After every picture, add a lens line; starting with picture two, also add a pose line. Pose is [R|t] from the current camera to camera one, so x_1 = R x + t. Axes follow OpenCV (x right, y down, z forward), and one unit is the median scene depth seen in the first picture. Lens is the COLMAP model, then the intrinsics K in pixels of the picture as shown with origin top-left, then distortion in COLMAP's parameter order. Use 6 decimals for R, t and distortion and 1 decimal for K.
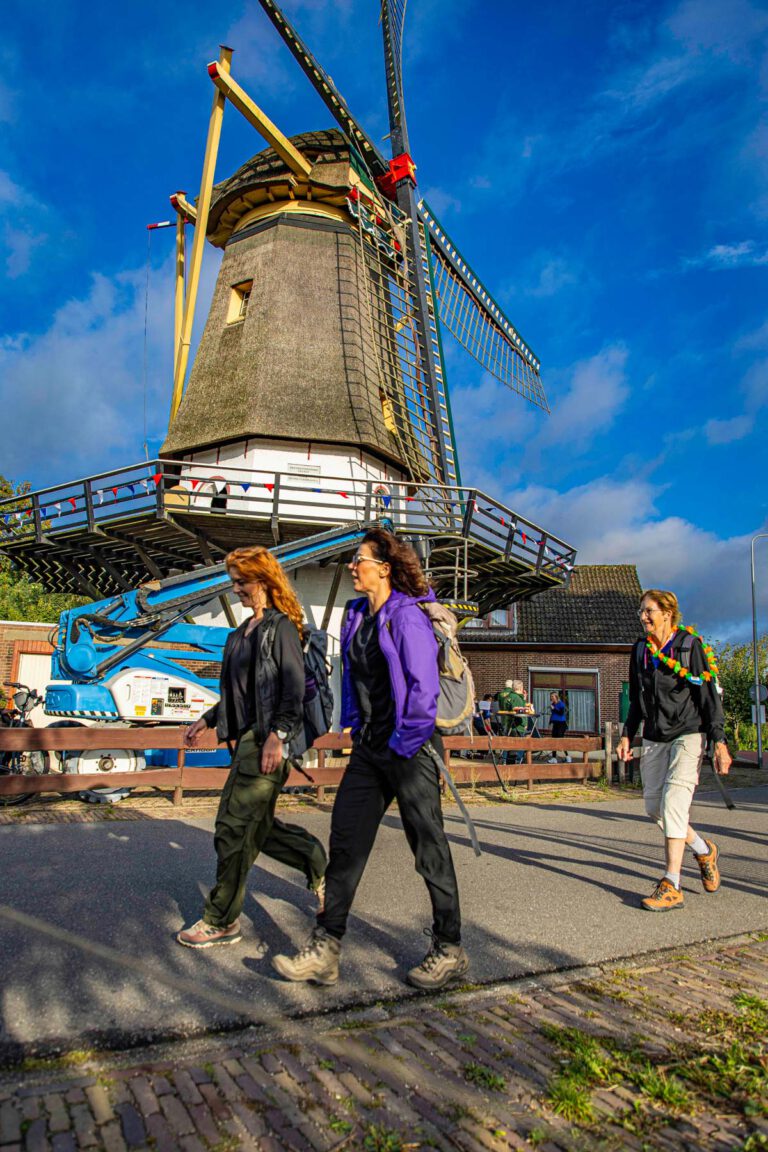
lens RADIAL K [[736.2, 0, 384.0], [0, 736.2, 576.0], [0, 0, 1]] dist [0.006619, 0.002230]
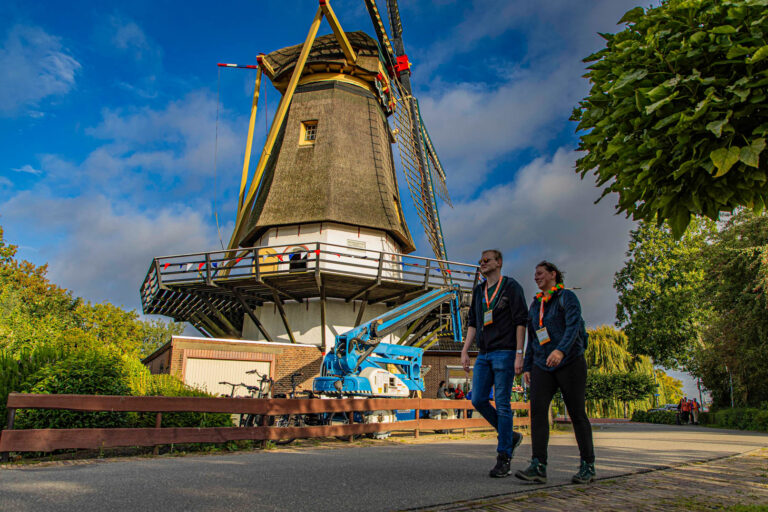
lens RADIAL K [[532.7, 0, 418.8], [0, 532.7, 273.4], [0, 0, 1]] dist [0.004658, 0.005525]
pose [[0.953383, 0.048124, 0.297901, -0.291840], [-0.033809, 0.998021, -0.053023, -0.019072], [-0.299863, 0.040480, 0.953123, -0.142380]]
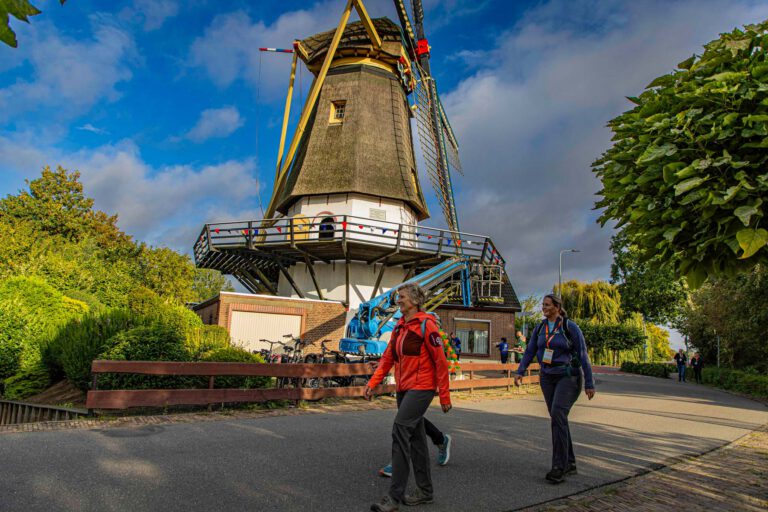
lens RADIAL K [[471.9, 0, 391.3], [0, 471.9, 248.5], [0, 0, 1]] dist [-0.001469, 0.001753]
pose [[0.973039, 0.060520, 0.222557, -0.298515], [-0.062003, 0.998076, -0.000325, -0.050767], [-0.222149, -0.013483, 0.974920, -0.137379]]
